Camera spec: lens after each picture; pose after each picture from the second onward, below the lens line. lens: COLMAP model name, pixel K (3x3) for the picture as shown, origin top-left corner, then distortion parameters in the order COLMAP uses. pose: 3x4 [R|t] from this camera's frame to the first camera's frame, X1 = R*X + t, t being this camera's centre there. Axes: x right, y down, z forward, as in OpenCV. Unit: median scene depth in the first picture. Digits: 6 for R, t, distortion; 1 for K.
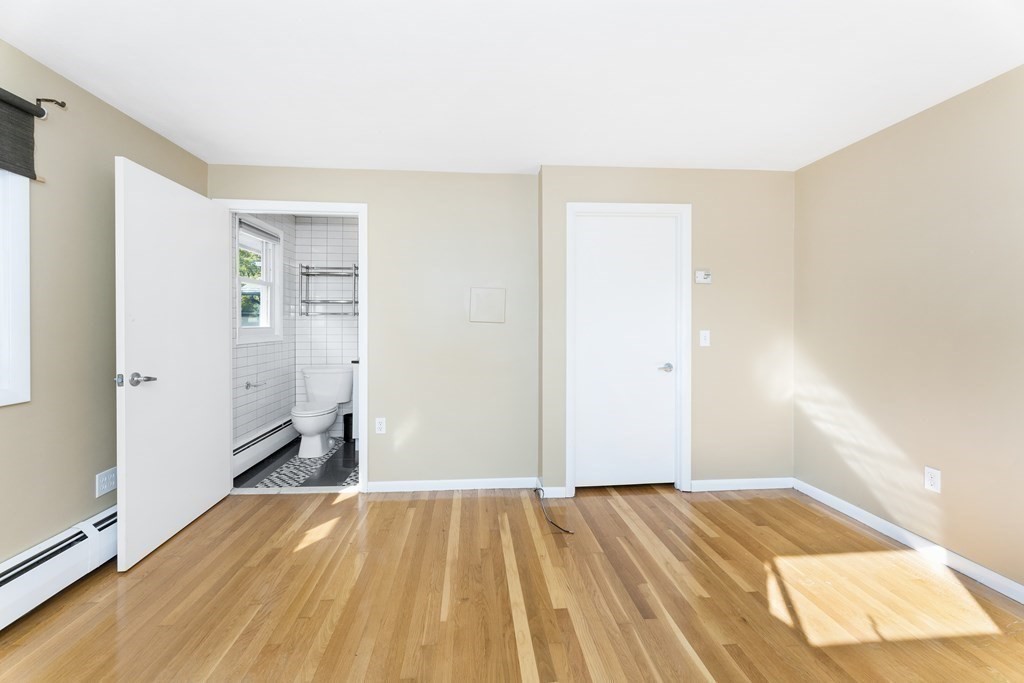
lens RADIAL K [[408.2, 0, 506.5], [0, 408.2, 320.1], [0, 0, 1]] dist [-0.000300, -0.000037]
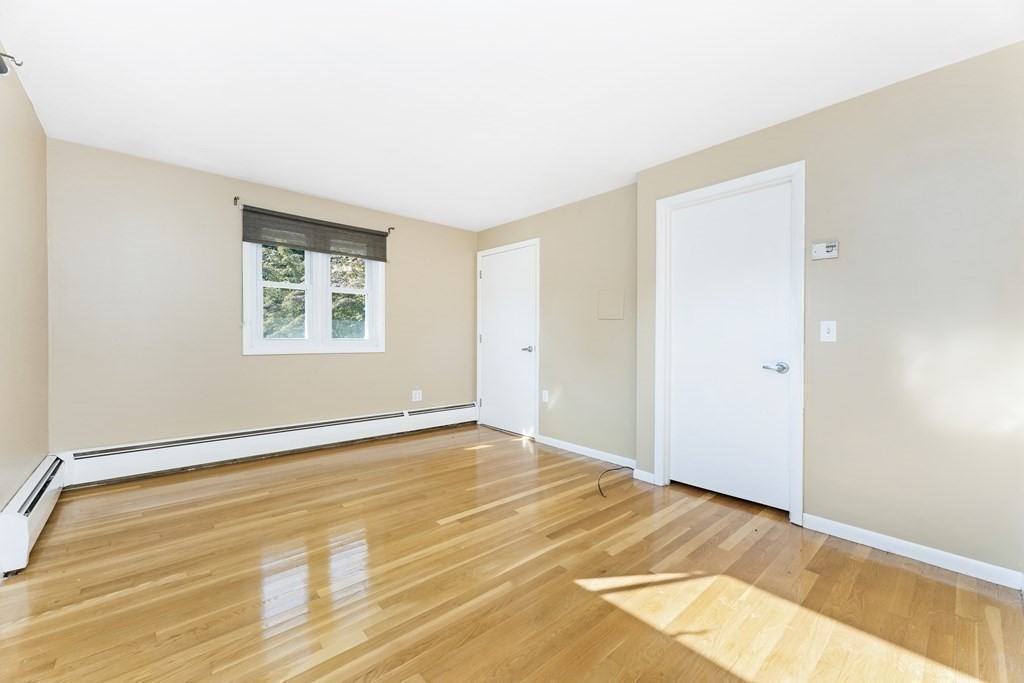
lens RADIAL K [[408.2, 0, 507.7], [0, 408.2, 338.6], [0, 0, 1]] dist [-0.000300, -0.000037]
pose [[0.593551, 0.007248, -0.804764, 0.759176], [-0.006111, 0.999971, 0.004499, 0.059647], [0.804774, 0.002247, 0.593578, 0.079064]]
